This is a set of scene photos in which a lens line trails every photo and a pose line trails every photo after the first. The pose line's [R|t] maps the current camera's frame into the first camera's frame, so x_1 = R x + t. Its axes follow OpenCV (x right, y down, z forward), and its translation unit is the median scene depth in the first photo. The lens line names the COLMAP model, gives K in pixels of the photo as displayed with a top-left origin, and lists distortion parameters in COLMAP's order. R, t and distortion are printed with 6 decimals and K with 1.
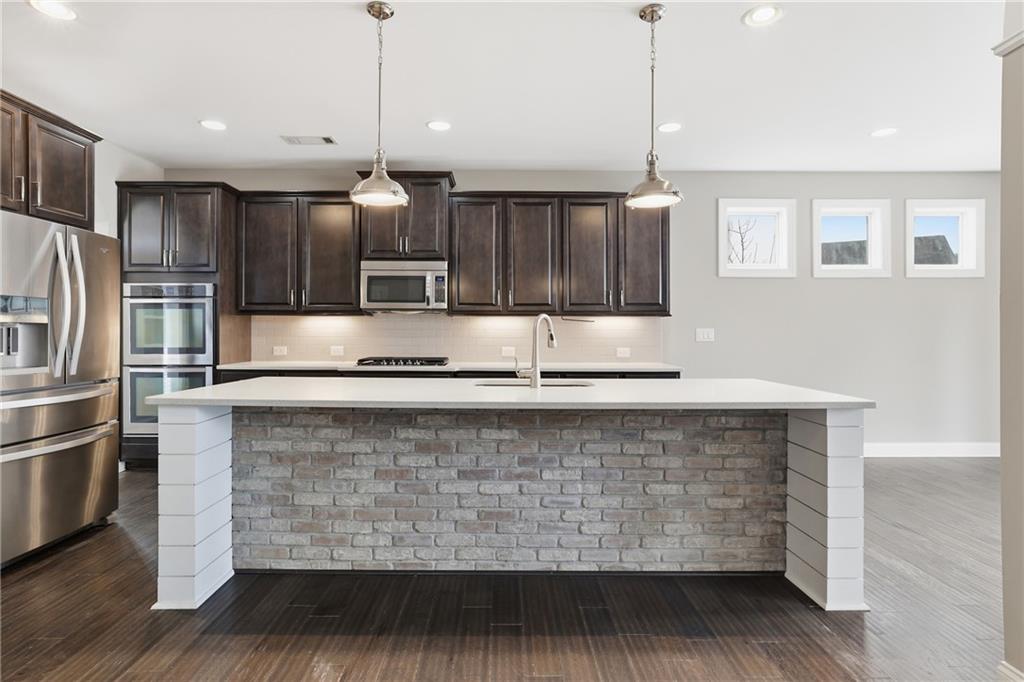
lens RADIAL K [[545.0, 0, 502.2], [0, 545.0, 333.5], [0, 0, 1]] dist [-0.011230, 0.004061]
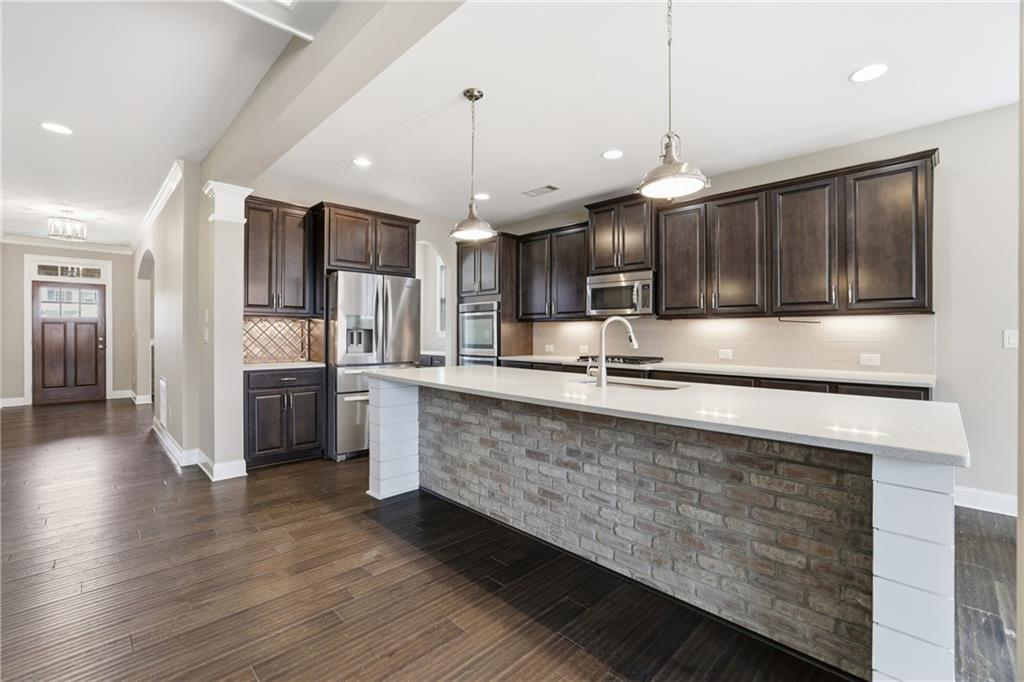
lens RADIAL K [[445.3, 0, 506.7], [0, 445.3, 336.0], [0, 0, 1]] dist [-0.018758, 0.004979]
pose [[0.699070, 0.003907, -0.715042, 0.588618], [-0.003889, 0.999991, 0.001662, -0.000322], [0.715042, 0.001619, 0.699079, 0.280905]]
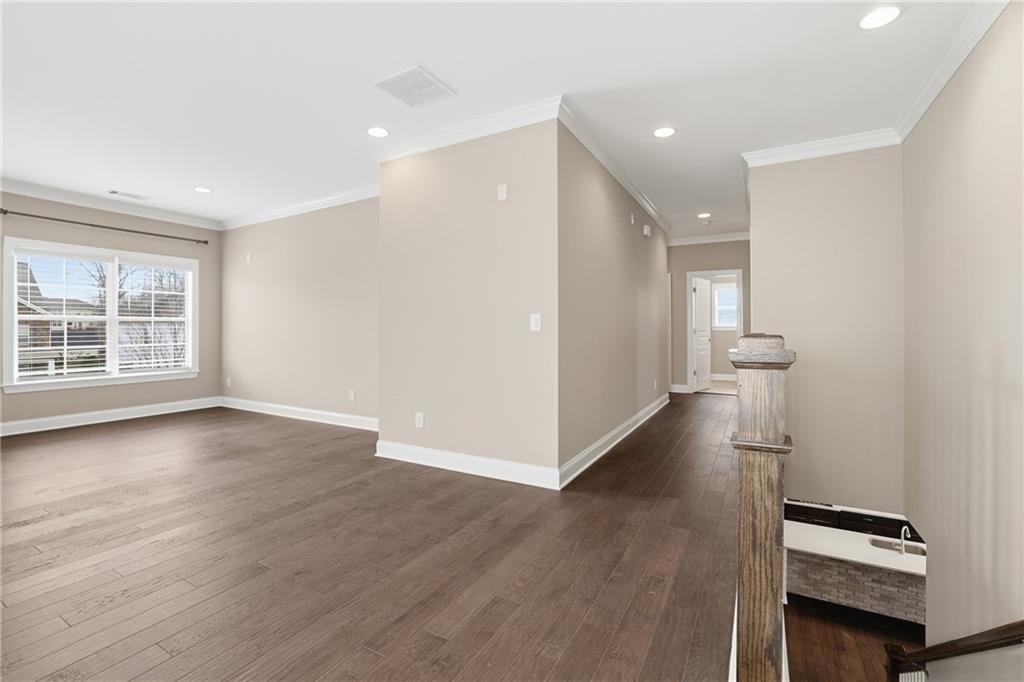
lens RADIAL K [[445.3, 0, 507.7], [0, 445.3, 332.0], [0, 0, 1]] dist [-0.018758, 0.004979]
pose [[0.870456, -0.003663, -0.492233, -0.632453], [0.006520, 0.999970, 0.004089, -1.137252], [0.492203, -0.006769, 0.870454, -2.096235]]
